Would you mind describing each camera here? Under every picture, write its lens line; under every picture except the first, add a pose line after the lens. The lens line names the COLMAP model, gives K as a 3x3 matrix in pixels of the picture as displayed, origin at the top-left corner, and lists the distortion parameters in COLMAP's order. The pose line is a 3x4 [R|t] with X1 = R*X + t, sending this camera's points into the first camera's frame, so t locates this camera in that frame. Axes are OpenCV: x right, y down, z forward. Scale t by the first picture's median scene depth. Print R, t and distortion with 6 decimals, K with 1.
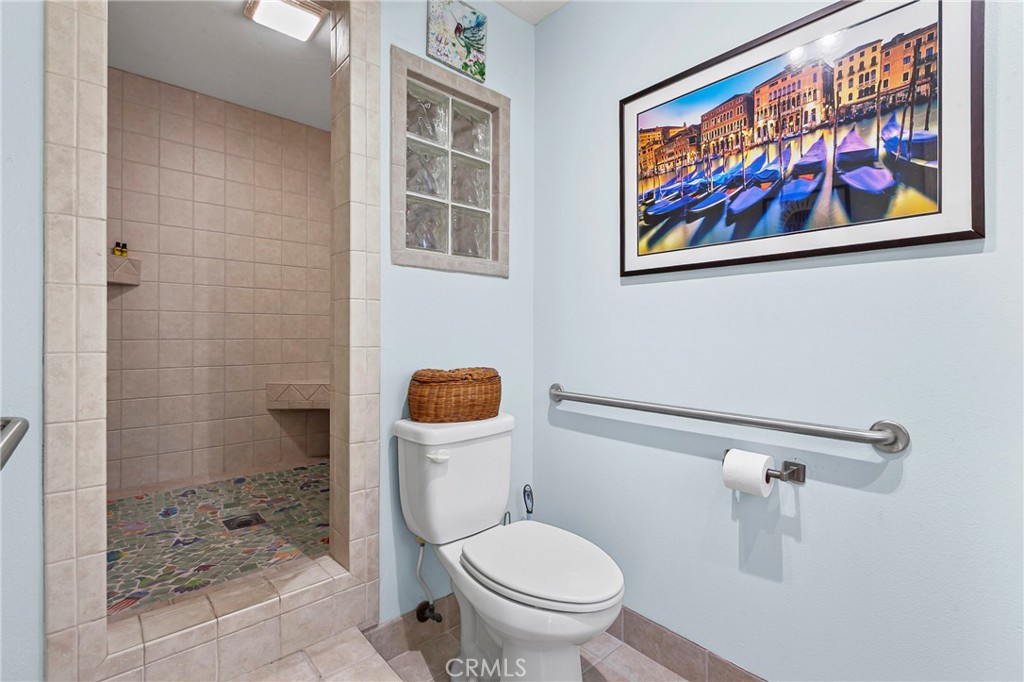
lens RADIAL K [[464.6, 0, 538.6], [0, 464.6, 342.2], [0, 0, 1]] dist [-0.009067, 0.000373]
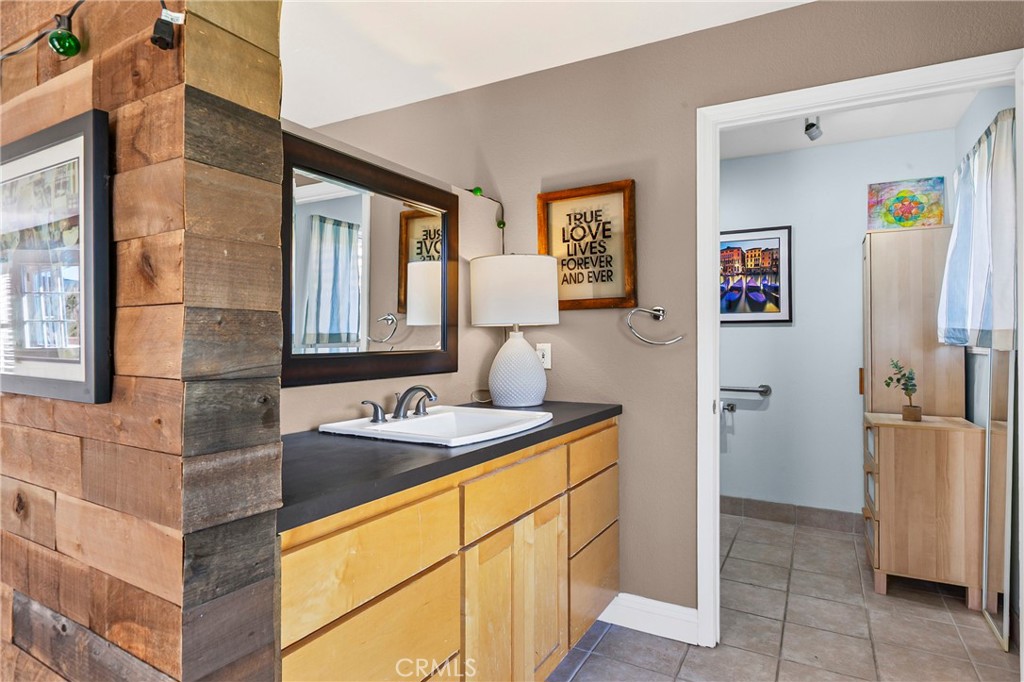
lens RADIAL K [[549.0, 0, 510.0], [0, 549.0, 339.9], [0, 0, 1]] dist [0.003099, 0.000160]
pose [[0.959942, -0.003370, 0.280179, -1.621171], [0.007879, 0.999857, -0.014970, -0.055572], [-0.280088, 0.016578, 0.959831, -1.727222]]
